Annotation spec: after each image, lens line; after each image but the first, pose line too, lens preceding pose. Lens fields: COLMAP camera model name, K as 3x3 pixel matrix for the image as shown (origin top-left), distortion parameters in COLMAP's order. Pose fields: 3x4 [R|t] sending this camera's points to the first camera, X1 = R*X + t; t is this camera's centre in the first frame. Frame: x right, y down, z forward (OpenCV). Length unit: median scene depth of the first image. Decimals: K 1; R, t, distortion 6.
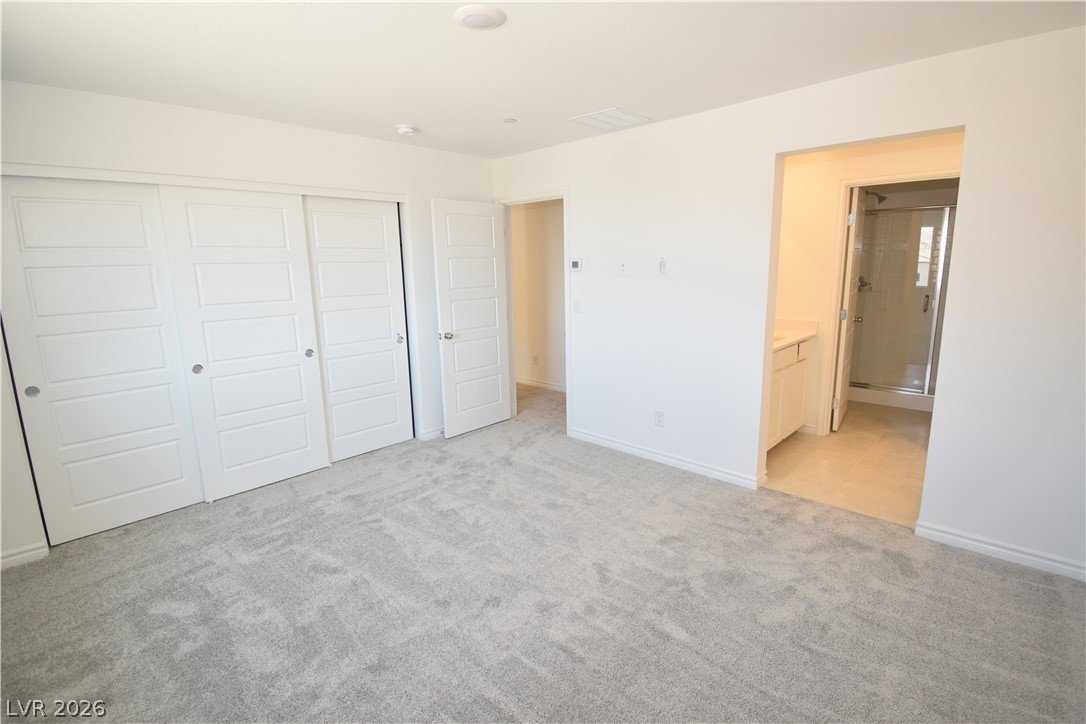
lens RADIAL K [[519.3, 0, 545.7], [0, 519.3, 359.2], [0, 0, 1]] dist [0.000922, 0.000057]
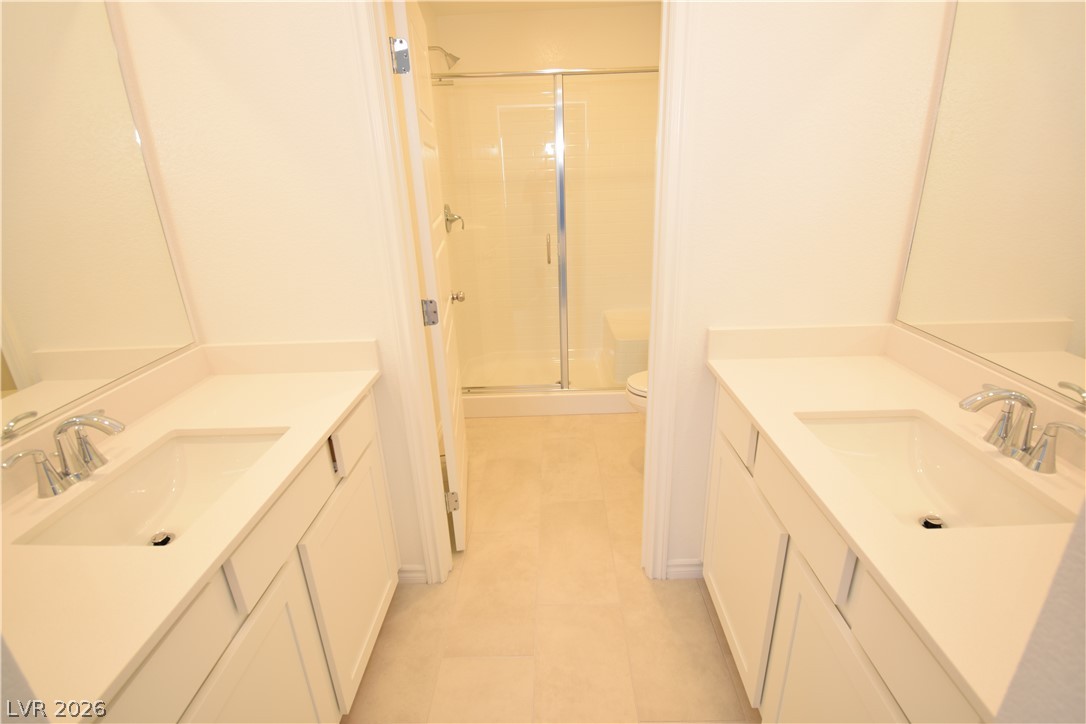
lens RADIAL K [[519.3, 0, 545.7], [0, 519.3, 359.2], [0, 0, 1]] dist [0.000922, 0.000057]
pose [[0.742167, -0.237934, 0.626558, 0.320694], [0.143282, 0.969576, 0.198474, -0.102727], [-0.654720, -0.057527, 0.753679, 0.537092]]
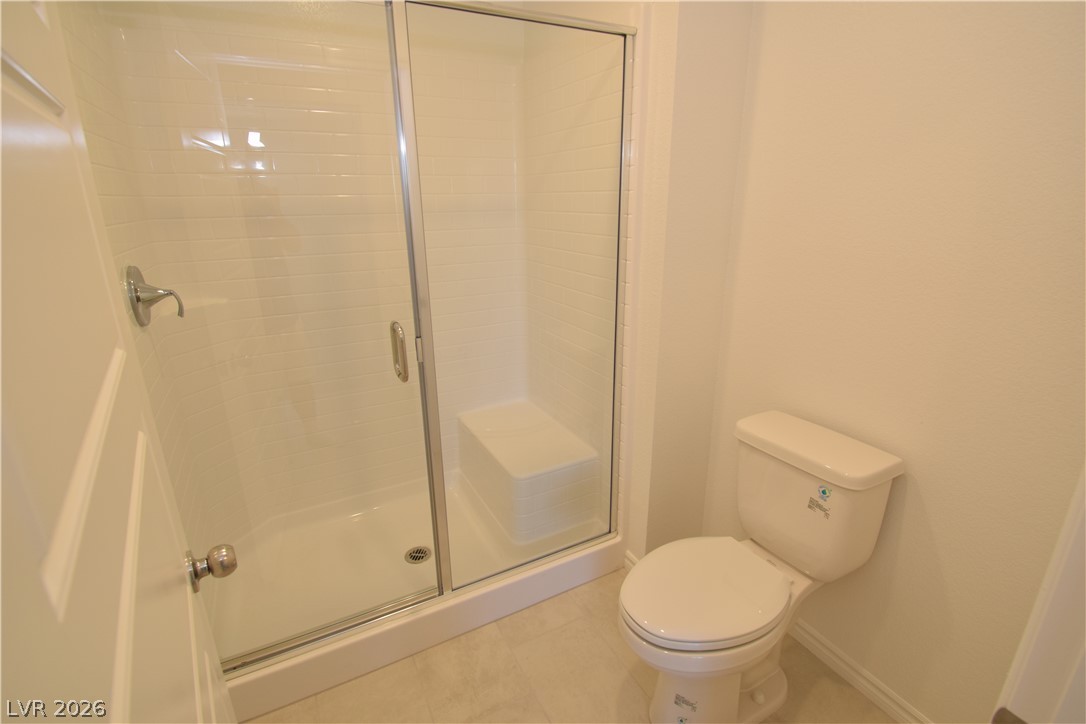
lens RADIAL K [[518.4, 0, 544.0], [0, 518.4, 337.0], [0, 0, 1]] dist [0.000681, 0.000172]
pose [[0.336287, -0.245308, 0.909250, 0.490990], [0.181594, 0.964251, 0.192984, -0.156316], [-0.924086, 0.100217, 0.368811, 0.810690]]
